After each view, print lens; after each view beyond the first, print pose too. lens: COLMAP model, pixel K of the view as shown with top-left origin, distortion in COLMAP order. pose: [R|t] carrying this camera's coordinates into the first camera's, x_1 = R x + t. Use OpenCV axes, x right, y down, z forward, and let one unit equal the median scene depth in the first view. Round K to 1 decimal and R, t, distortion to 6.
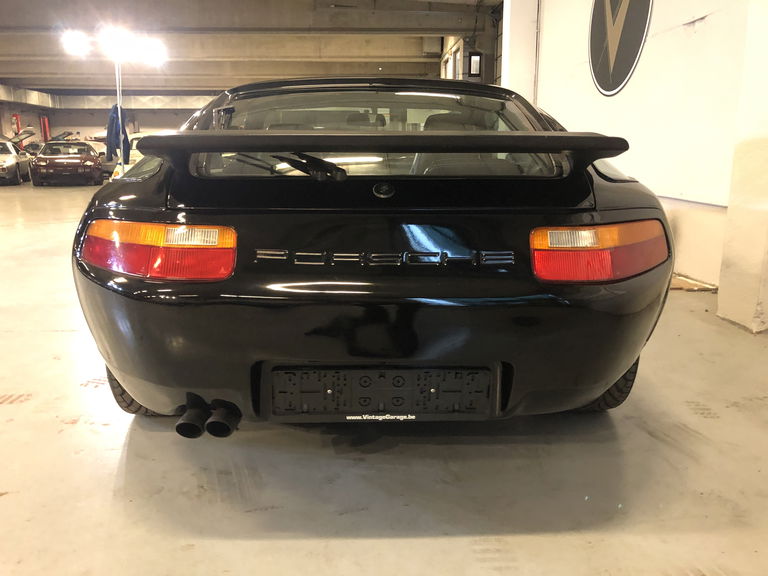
lens RADIAL K [[632.8, 0, 380.3], [0, 632.8, 286.6], [0, 0, 1]] dist [0.024027, -0.021787]
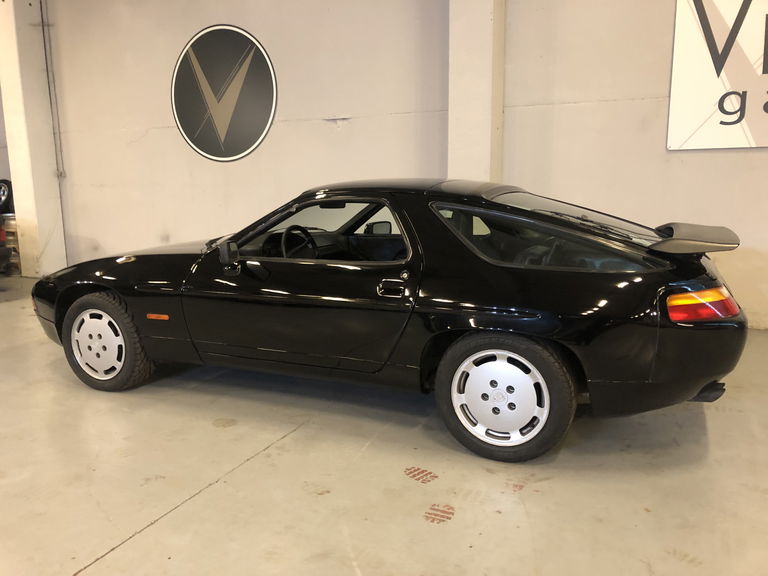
lens RADIAL K [[632.8, 0, 378.9], [0, 632.8, 286.7], [0, 0, 1]] dist [0.024027, -0.021787]
pose [[0.452995, -0.154986, 0.877938, -1.661375], [0.196924, 0.977843, 0.071014, -0.295000], [-0.869492, 0.140718, 0.473479, 0.661952]]
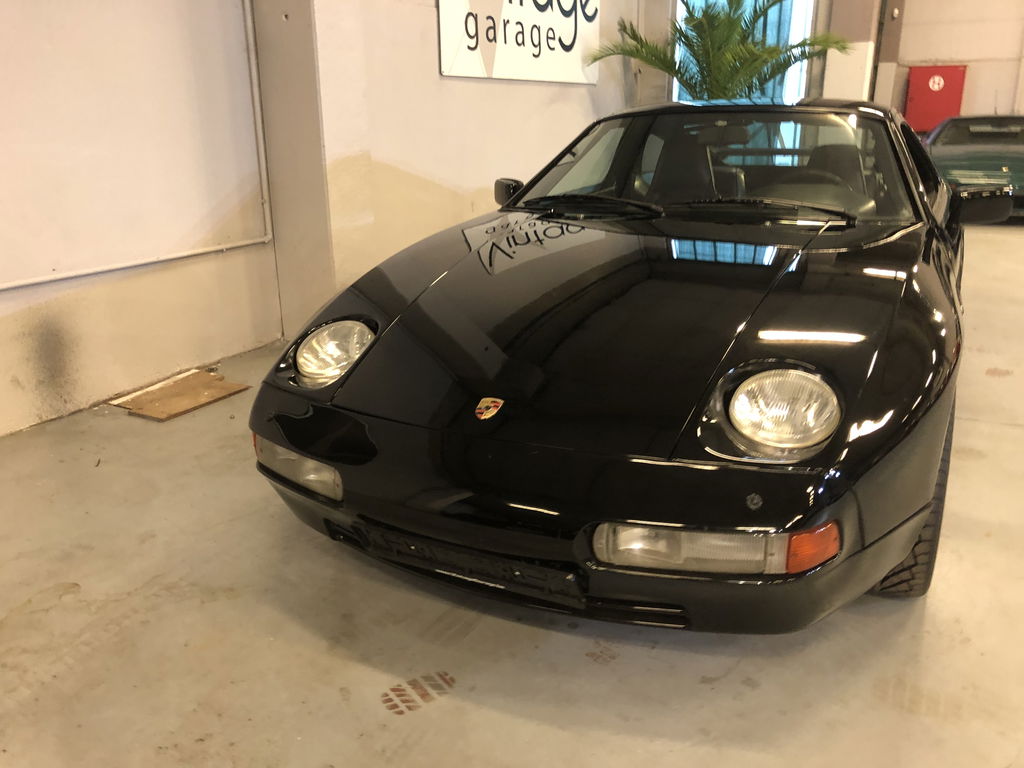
lens RADIAL K [[843.7, 0, 509.5], [0, 843.7, 381.3], [0, 0, 1]] dist [0.024027, -0.021787]
pose [[-0.883819, -0.135598, 0.447746, -0.441546], [0.106461, 0.873668, 0.474732, -0.832079], [-0.455554, 0.467244, -0.757729, 3.227530]]
